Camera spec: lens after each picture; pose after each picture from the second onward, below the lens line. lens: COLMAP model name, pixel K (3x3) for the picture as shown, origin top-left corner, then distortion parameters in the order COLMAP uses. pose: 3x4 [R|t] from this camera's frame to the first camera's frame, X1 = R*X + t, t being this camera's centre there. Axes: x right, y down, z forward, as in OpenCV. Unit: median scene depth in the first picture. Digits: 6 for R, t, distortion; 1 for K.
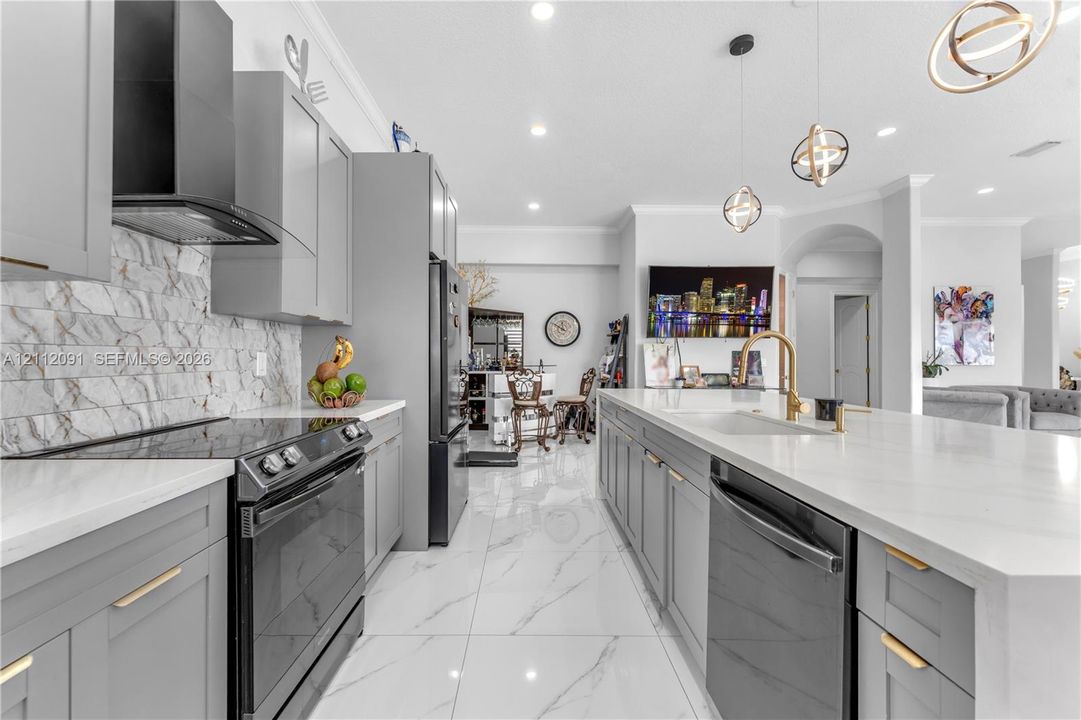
lens RADIAL K [[472.8, 0, 540.5], [0, 472.8, 360.0], [0, 0, 1]] dist [0.000582, 0.000023]
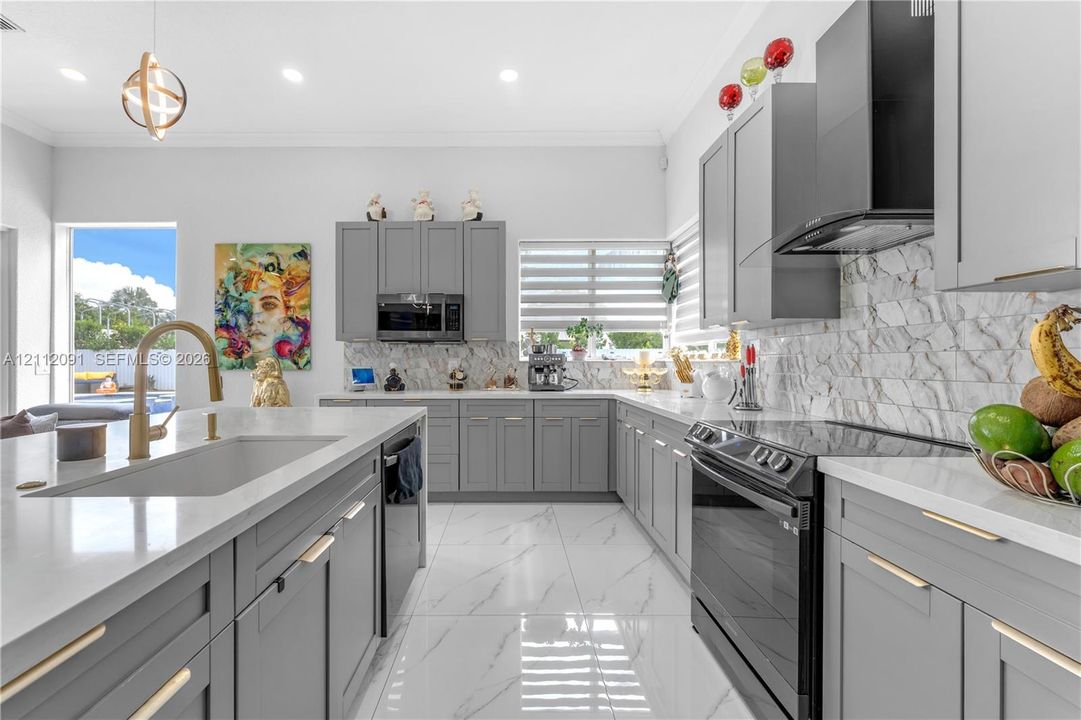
lens RADIAL K [[453.4, 0, 518.1], [0, 453.4, 361.6], [0, 0, 1]] dist [-0.000519, -0.000055]
pose [[-0.999906, -0.004599, 0.012939, 0.002024], [-0.004522, 0.999972, 0.005923, -0.009380], [-0.012966, 0.005864, -0.999899, 1.964142]]
